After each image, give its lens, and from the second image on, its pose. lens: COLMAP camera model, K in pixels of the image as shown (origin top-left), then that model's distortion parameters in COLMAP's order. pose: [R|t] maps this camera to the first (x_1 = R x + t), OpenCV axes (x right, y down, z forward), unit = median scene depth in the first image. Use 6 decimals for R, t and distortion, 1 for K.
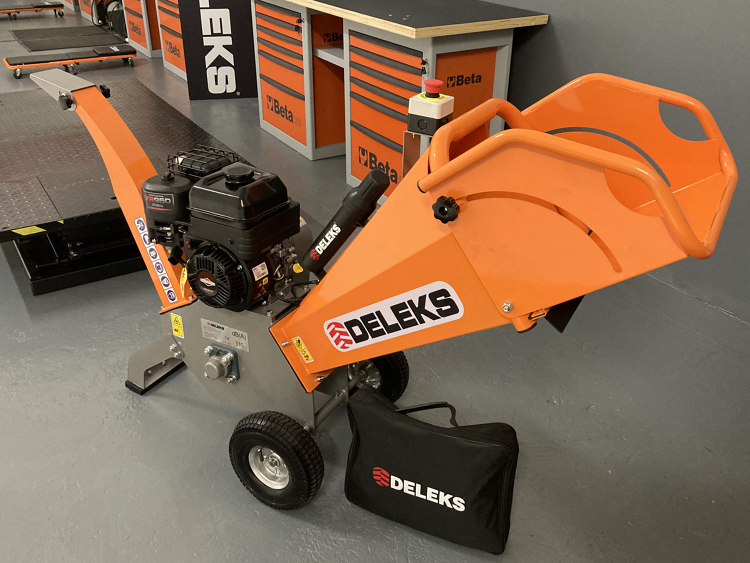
lens RADIAL K [[702.4, 0, 375.0], [0, 702.4, 281.5], [0, 0, 1]] dist [-0.007781, -0.006265]
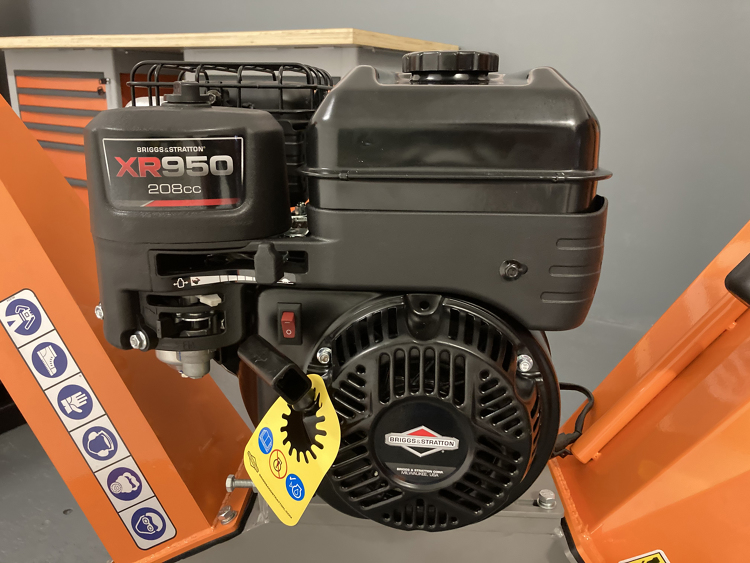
lens RADIAL K [[627.0, 0, 375.0], [0, 627.0, 281.5], [0, 0, 1]] dist [0.013152, 0.005305]
pose [[0.899105, -0.121776, 0.420453, -0.187904], [0.201857, 0.967643, -0.151397, -0.013860], [-0.388412, 0.220993, 0.894594, 0.419485]]
